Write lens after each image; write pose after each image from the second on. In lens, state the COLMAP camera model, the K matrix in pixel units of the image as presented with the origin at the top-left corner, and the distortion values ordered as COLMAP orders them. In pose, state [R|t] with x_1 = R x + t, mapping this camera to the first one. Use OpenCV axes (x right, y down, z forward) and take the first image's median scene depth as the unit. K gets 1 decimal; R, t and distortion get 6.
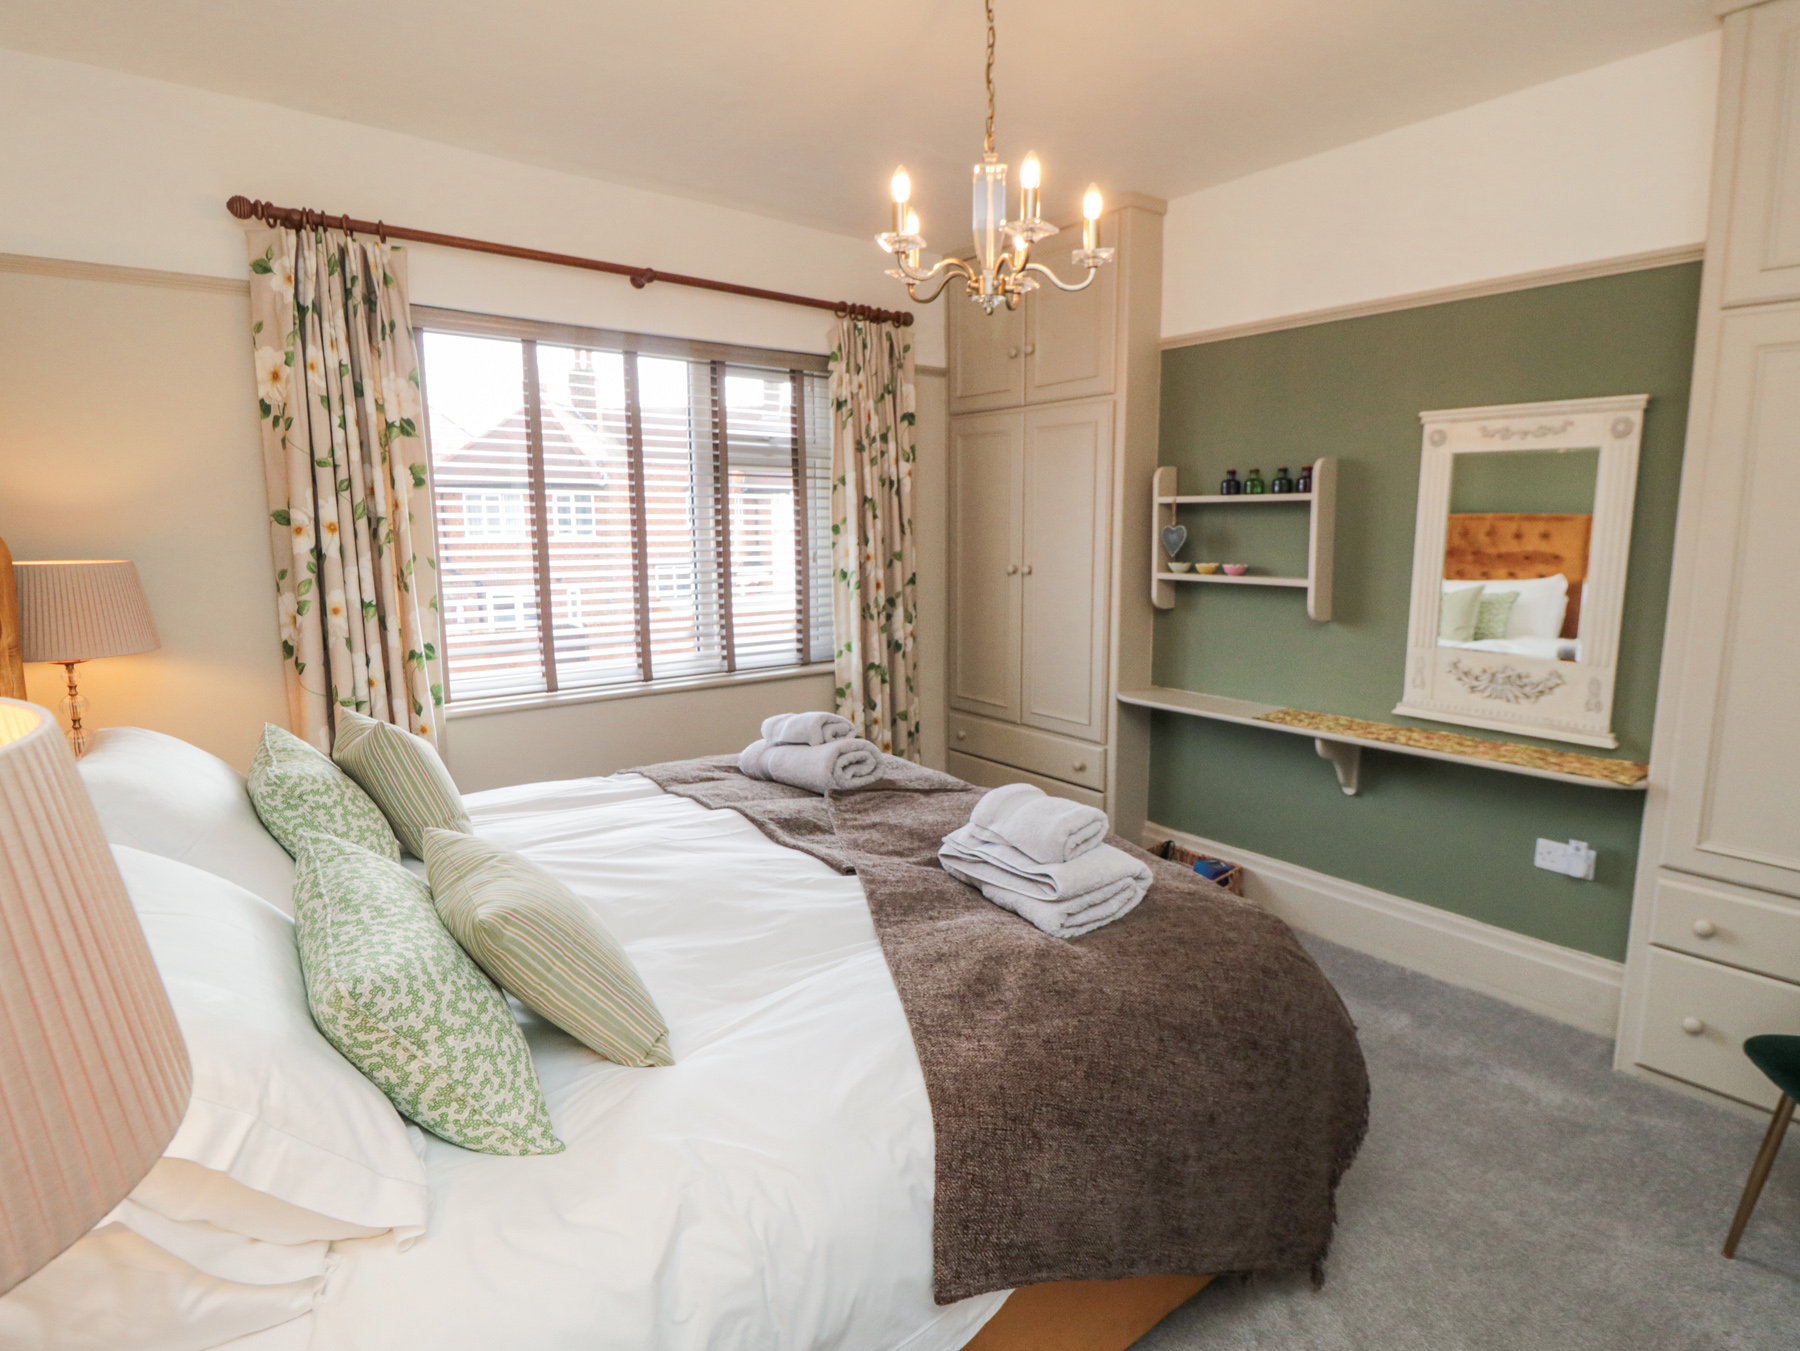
lens RADIAL K [[969.1, 0, 929.6], [0, 969.1, 657.0], [0, 0, 1]] dist [-0.001270, -0.000645]
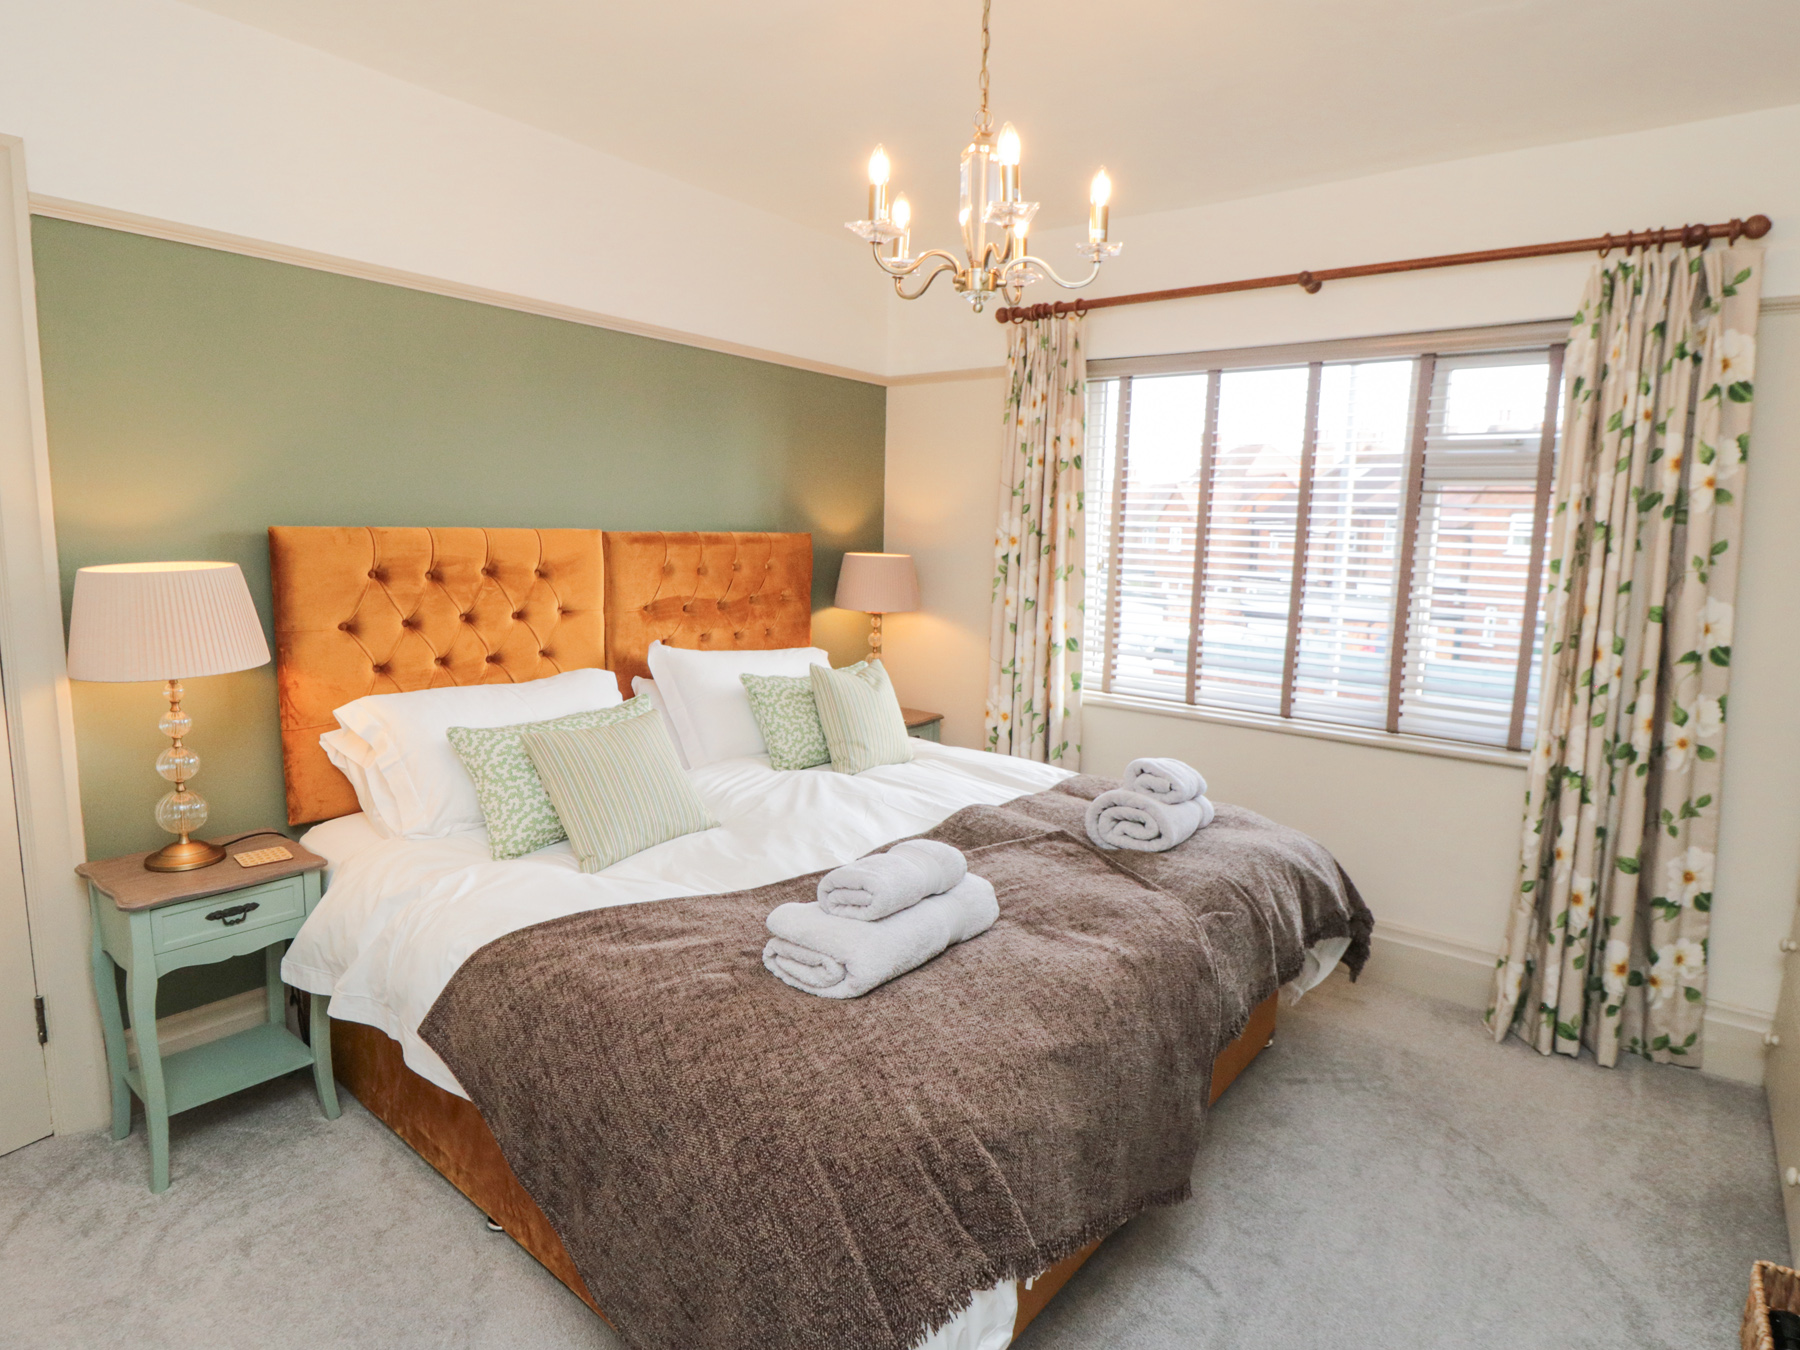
lens RADIAL K [[969.1, 0, 924.9], [0, 969.1, 656.4], [0, 0, 1]] dist [-0.001270, -0.000645]
pose [[0.244069, 0.132557, -0.960655, 0.507189], [-0.168172, 0.981390, 0.092692, -0.060650], [0.955065, 0.138932, 0.261819, 0.423427]]
